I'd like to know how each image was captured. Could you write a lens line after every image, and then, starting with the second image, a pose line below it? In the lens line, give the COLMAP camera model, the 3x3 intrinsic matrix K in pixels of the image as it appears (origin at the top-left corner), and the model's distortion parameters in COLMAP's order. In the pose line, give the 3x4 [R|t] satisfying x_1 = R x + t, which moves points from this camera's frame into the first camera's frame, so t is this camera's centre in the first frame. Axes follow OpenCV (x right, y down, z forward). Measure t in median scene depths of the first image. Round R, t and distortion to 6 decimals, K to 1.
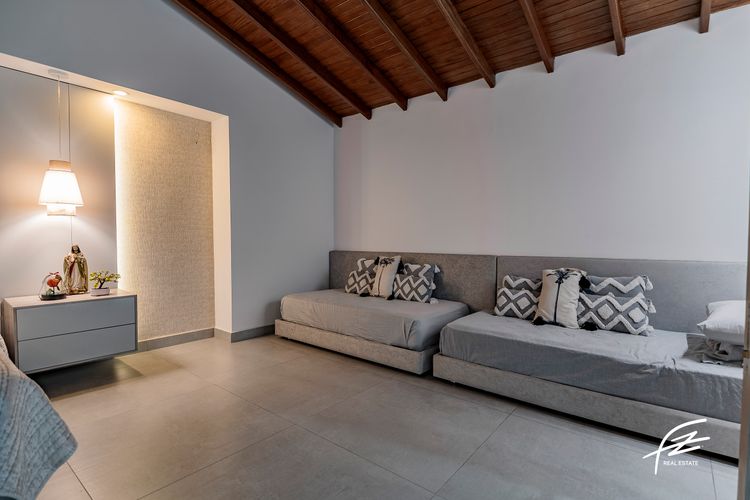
lens RADIAL K [[369.7, 0, 377.2], [0, 369.7, 253.4], [0, 0, 1]] dist [0.020777, -0.000789]
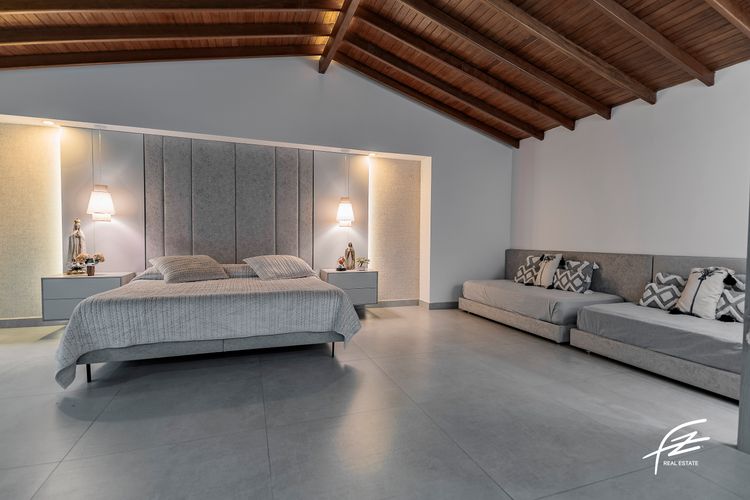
lens RADIAL K [[349.6, 0, 372.4], [0, 349.6, 251.1], [0, 0, 1]] dist [0.020926, -0.000222]
pose [[0.846683, 0.021836, -0.531649, 0.187454], [-0.025544, 0.999674, 0.000378, 0.016218], [0.531483, 0.013260, 0.846965, -0.373095]]
